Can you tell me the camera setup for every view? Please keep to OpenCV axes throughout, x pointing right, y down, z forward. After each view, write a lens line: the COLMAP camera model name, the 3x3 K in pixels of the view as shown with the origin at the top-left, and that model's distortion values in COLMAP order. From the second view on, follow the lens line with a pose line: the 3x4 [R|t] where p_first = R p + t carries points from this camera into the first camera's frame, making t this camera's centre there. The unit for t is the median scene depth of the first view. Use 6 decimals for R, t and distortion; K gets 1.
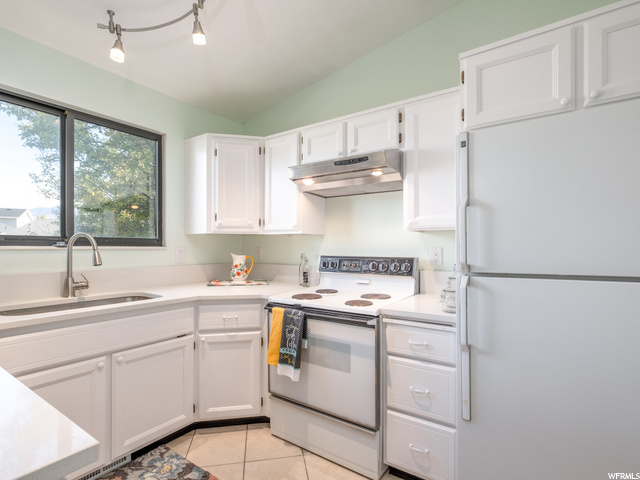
lens RADIAL K [[316.2, 0, 318.0], [0, 316.2, 248.5], [0, 0, 1]] dist [-0.003892, -0.000575]
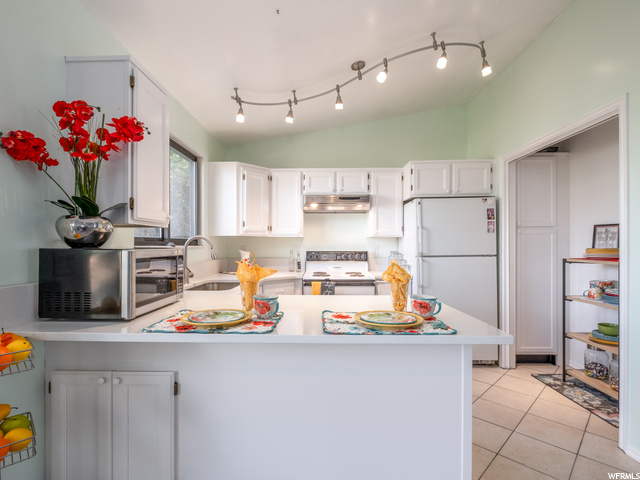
lens RADIAL K [[306.9, 0, 320.3], [0, 306.9, 244.9], [0, 0, 1]] dist [-0.001547, -0.000206]
pose [[0.838934, -0.002922, 0.544225, -0.966783], [0.005135, 0.999984, -0.002548, -0.004913], [-0.544209, 0.004932, 0.838935, -0.371880]]
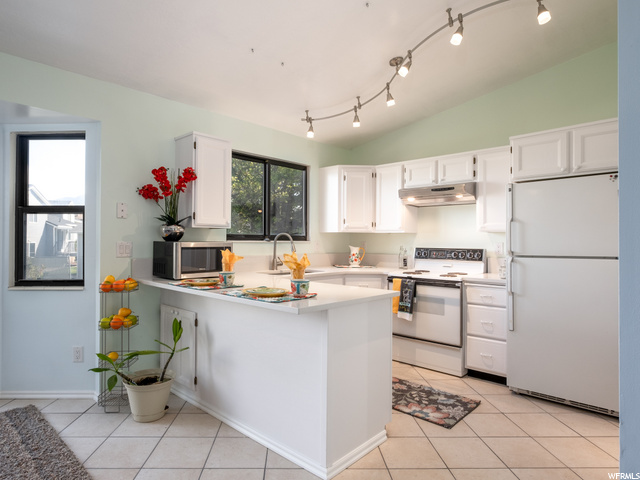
lens RADIAL K [[367.4, 0, 320.0], [0, 367.4, 240.0], [0, 0, 1]] dist [0.000986, 0.000553]
pose [[0.992320, 0.003022, -0.123659, -0.279715], [-0.003762, 0.999976, -0.005750, -0.001575], [0.123639, 0.006171, 0.992308, -0.924995]]
